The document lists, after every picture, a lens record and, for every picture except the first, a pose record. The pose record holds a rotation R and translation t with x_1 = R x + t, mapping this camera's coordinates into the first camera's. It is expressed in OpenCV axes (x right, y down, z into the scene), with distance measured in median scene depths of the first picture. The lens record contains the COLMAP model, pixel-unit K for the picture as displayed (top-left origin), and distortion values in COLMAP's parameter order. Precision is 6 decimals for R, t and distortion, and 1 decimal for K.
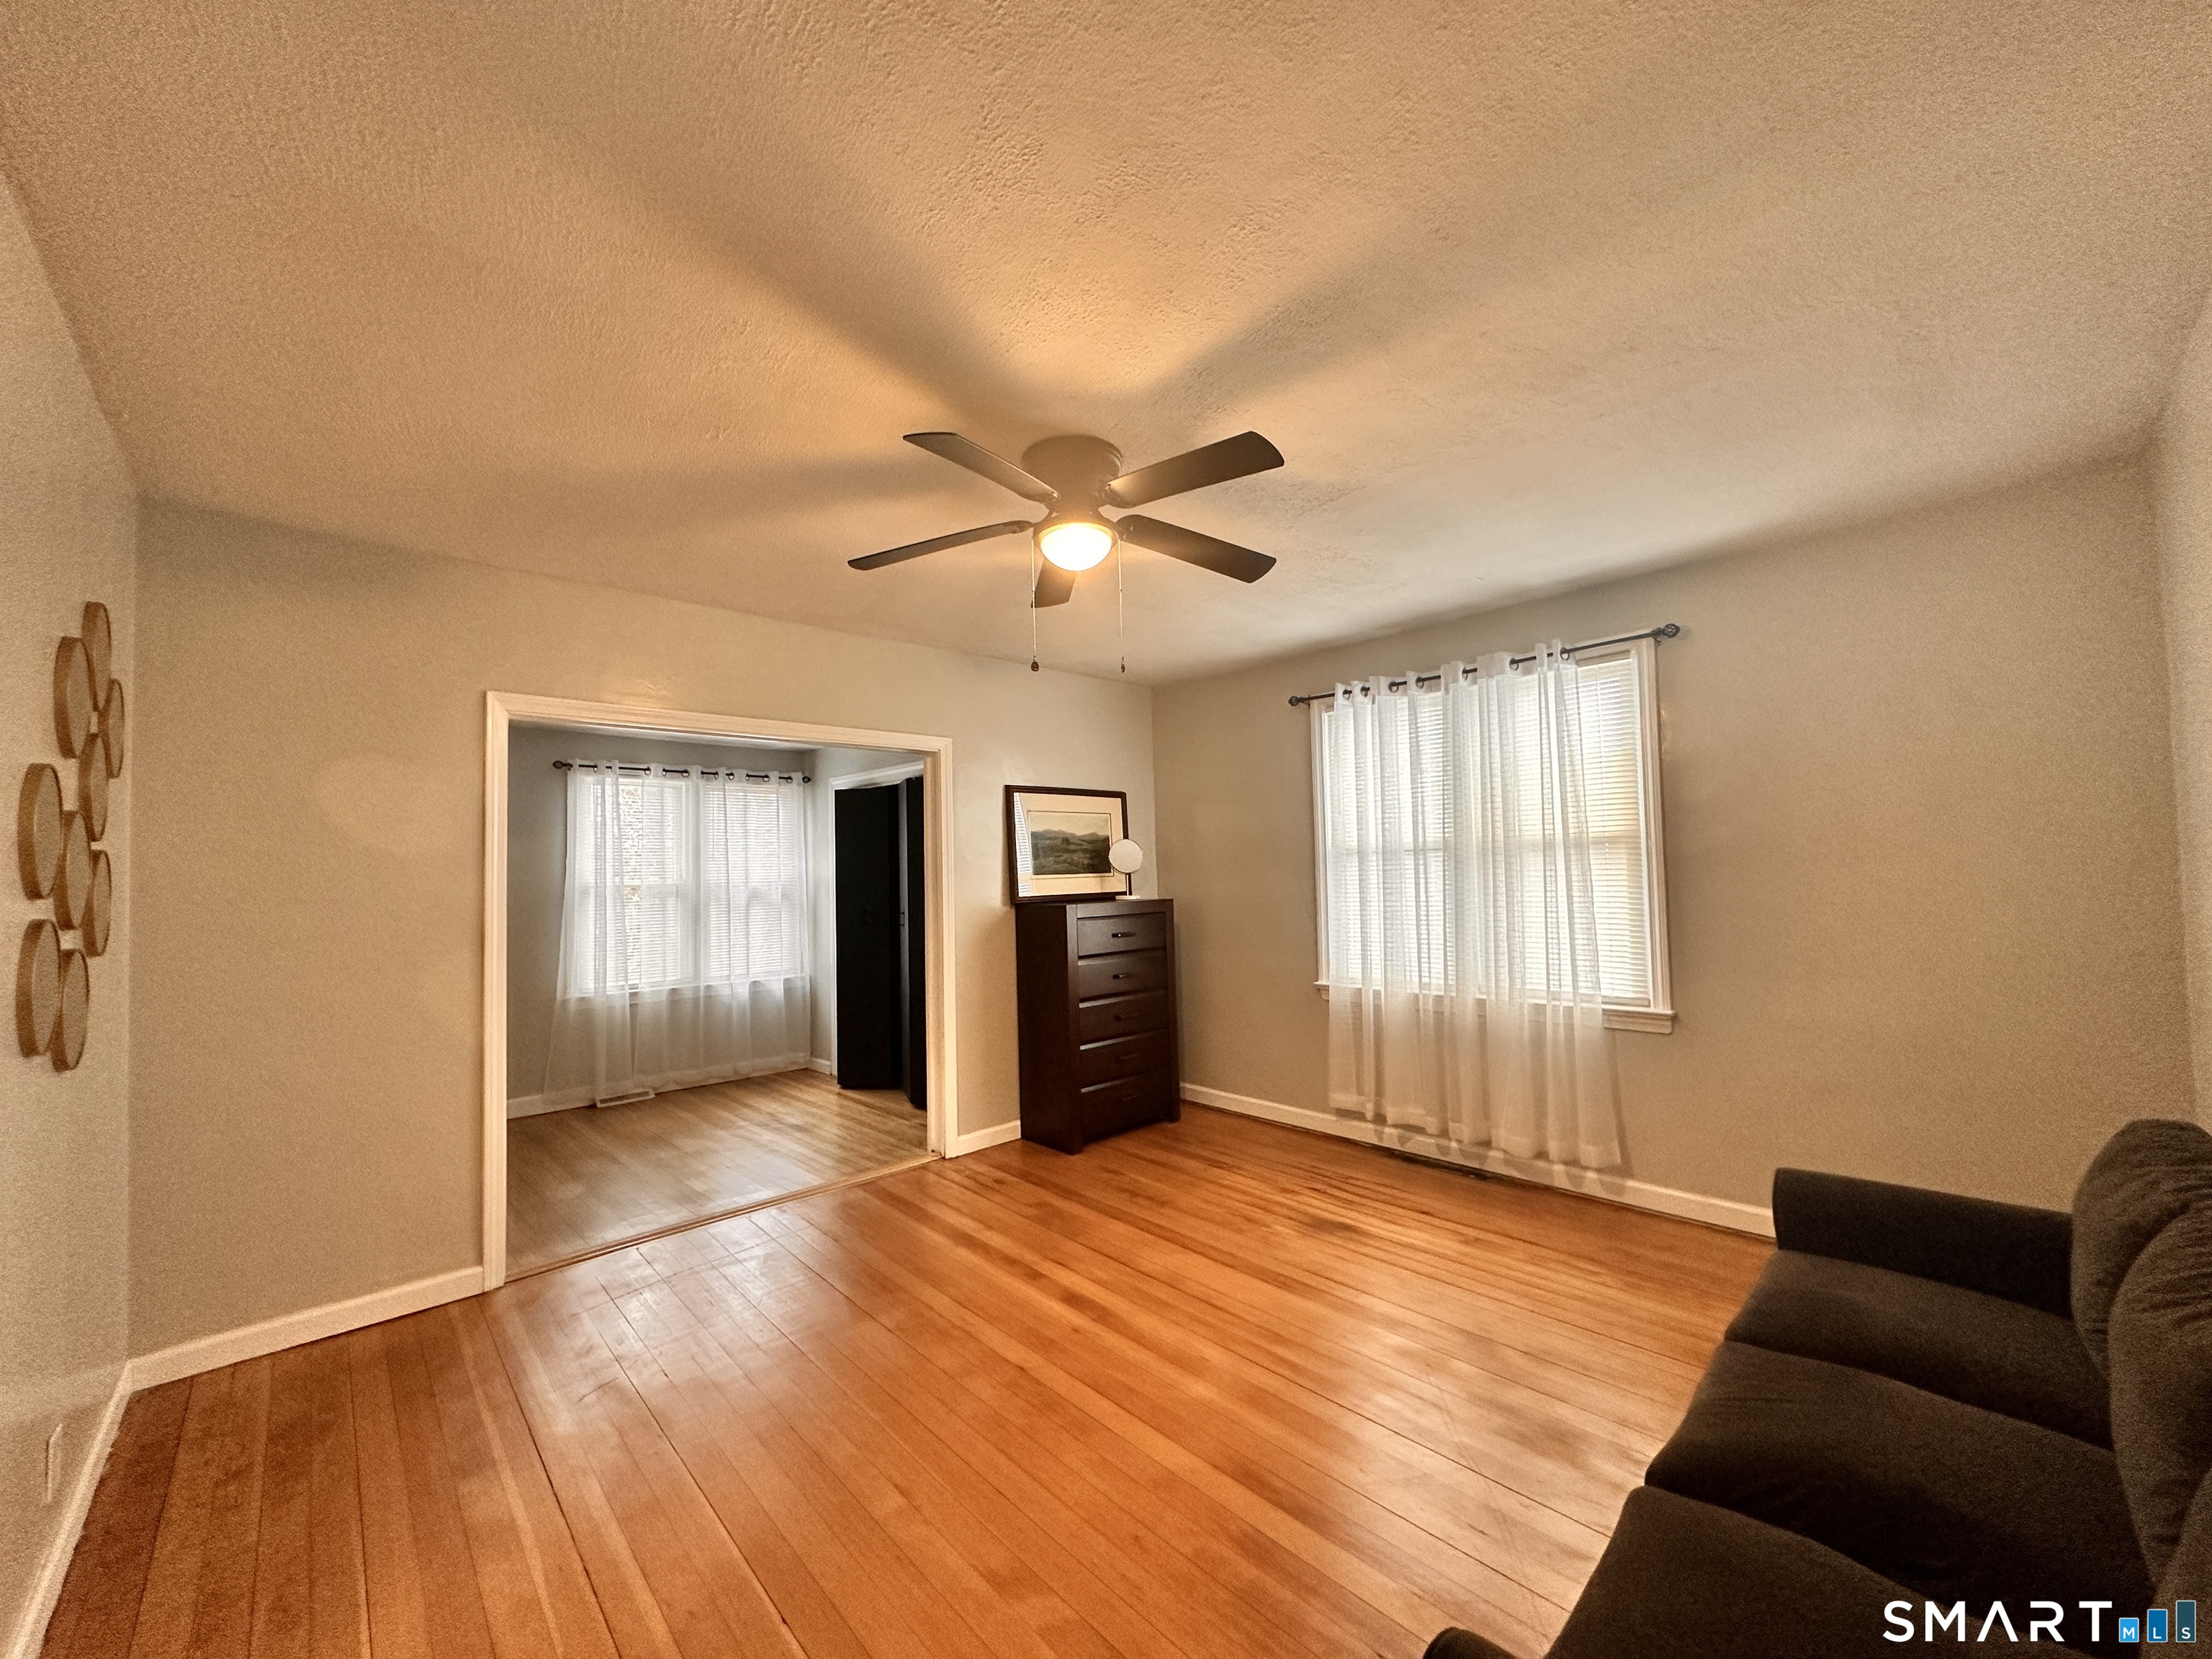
lens RADIAL K [[875.6, 0, 1108.7], [0, 875.6, 824.6], [0, 0, 1]] dist [0.000484, 0.000921]
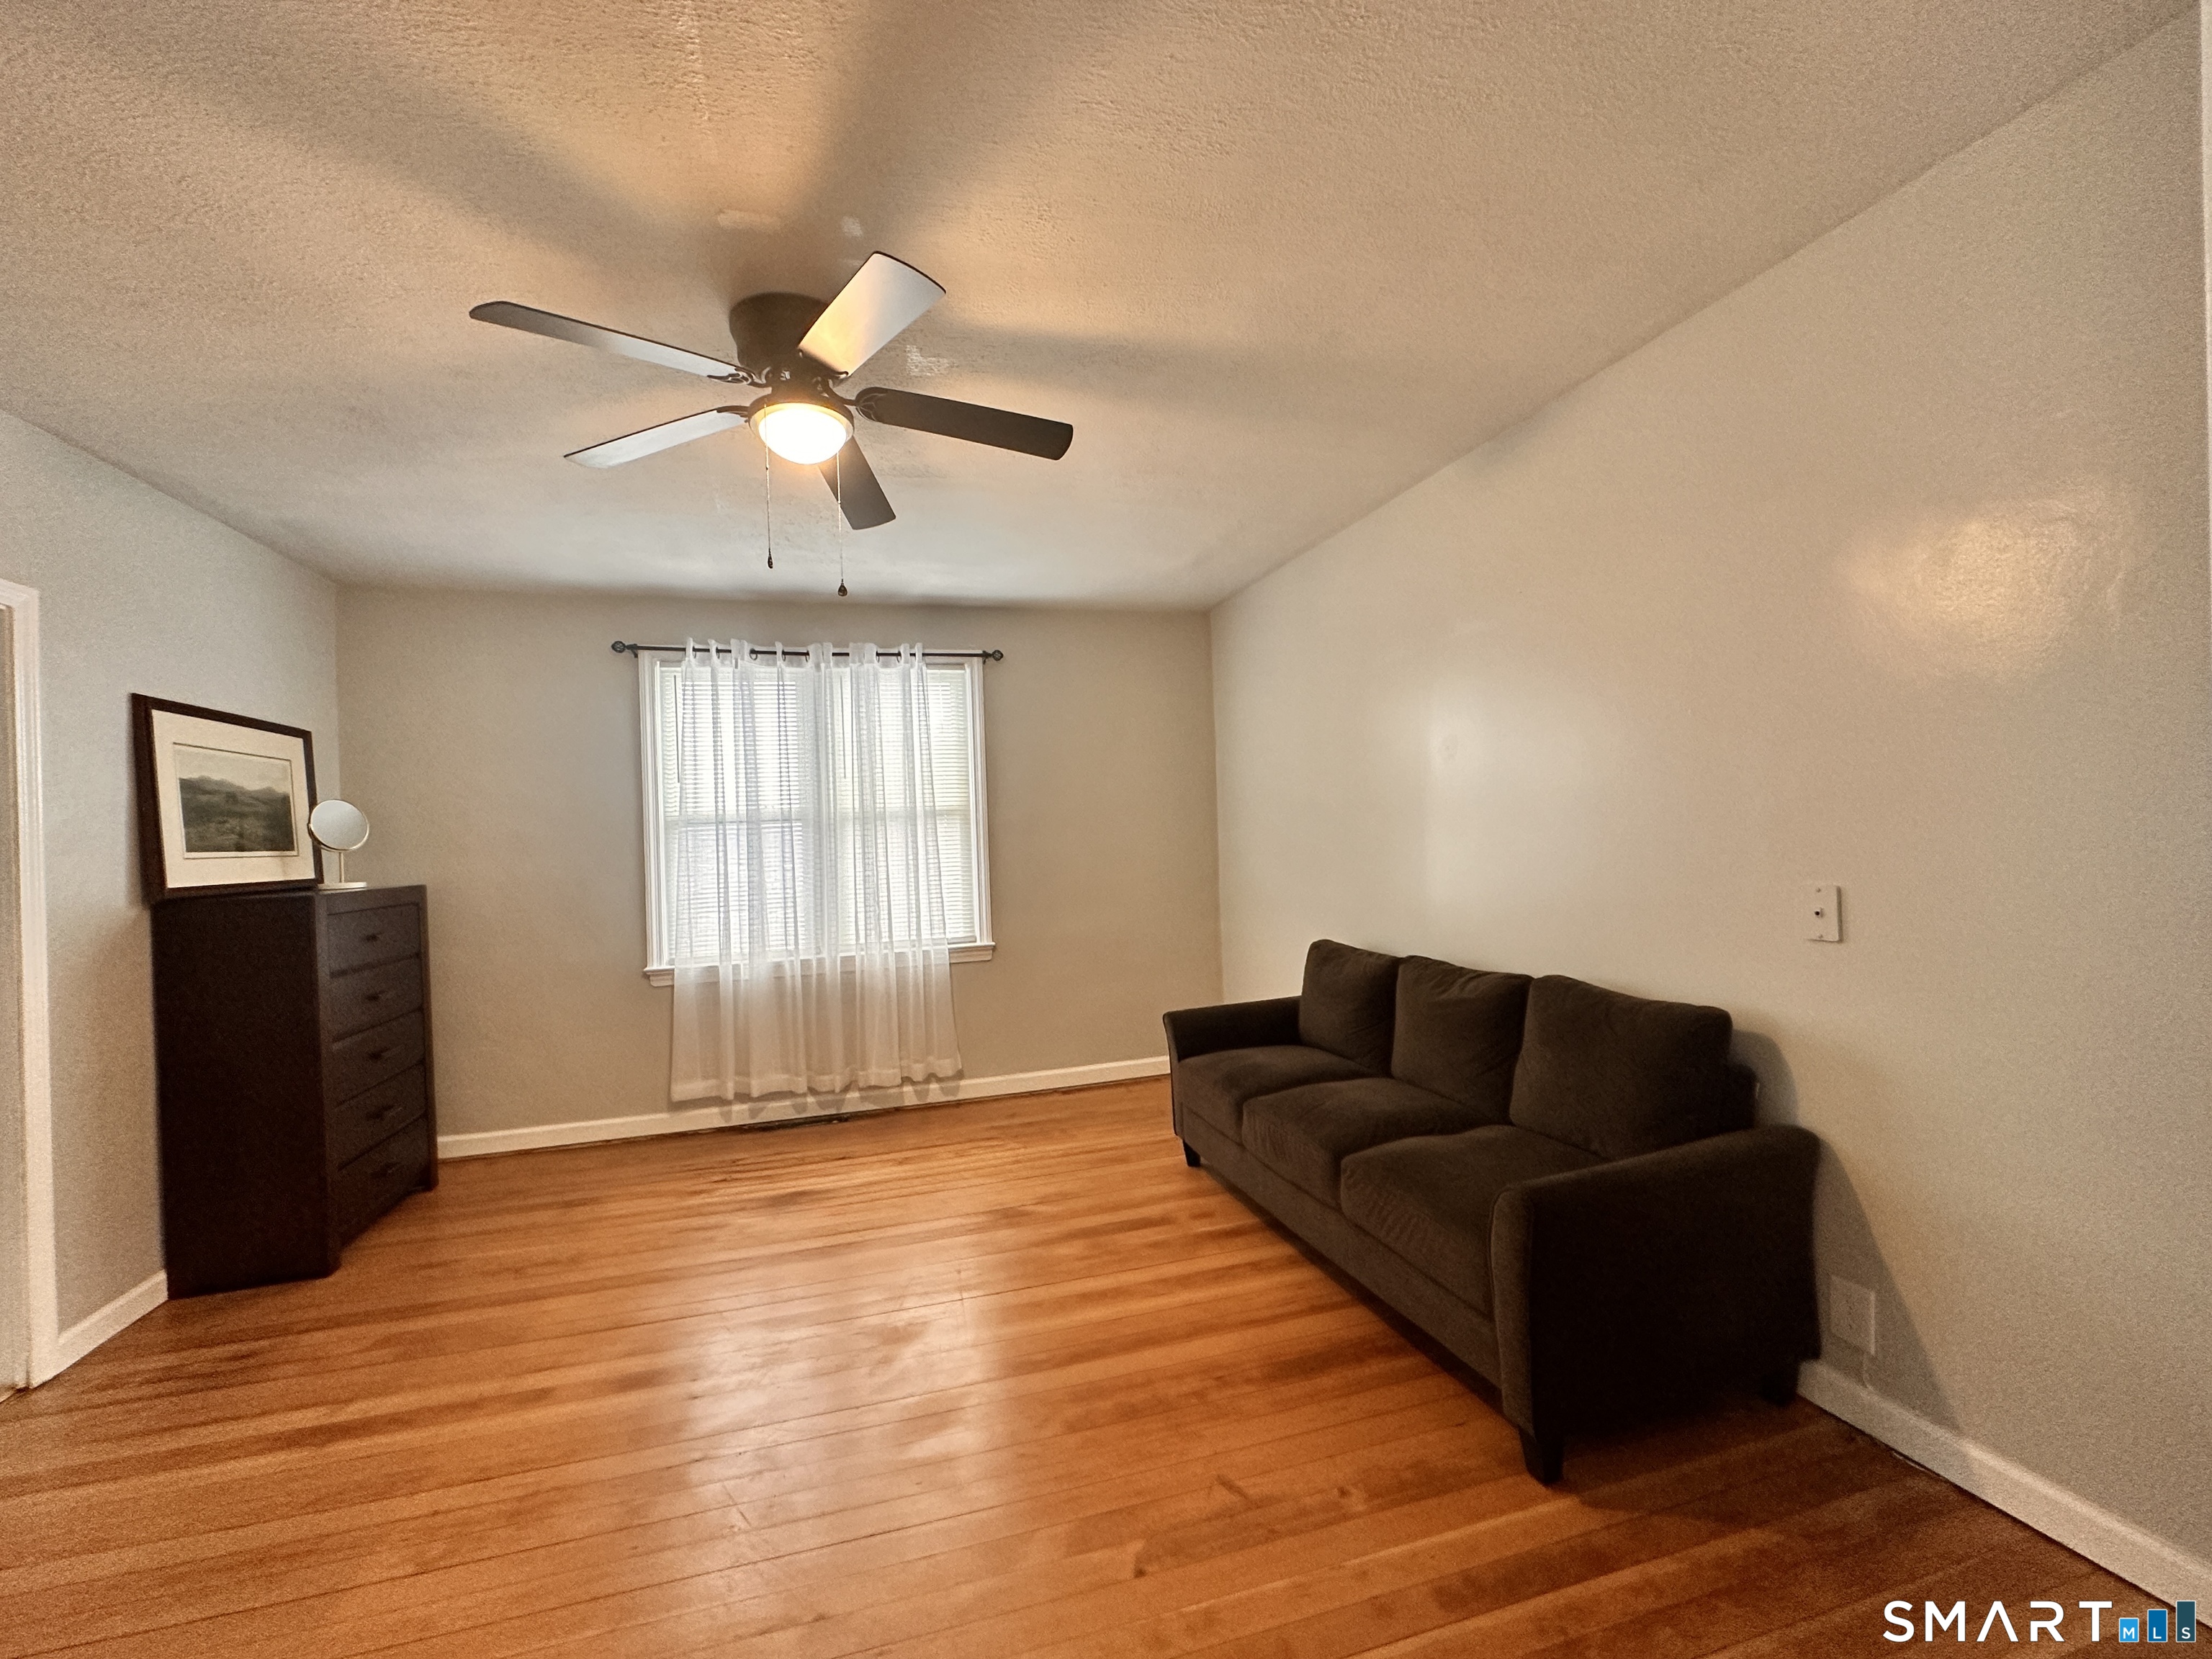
lens RADIAL K [[875.6, 0, 1101.4], [0, 875.6, 825.0], [0, 0, 1]] dist [0.000484, 0.000921]
pose [[0.466272, 0.018106, 0.884456, -0.418178], [-0.020479, 0.999744, -0.009670, 0.041830], [-0.884404, -0.013604, 0.466523, 0.223371]]
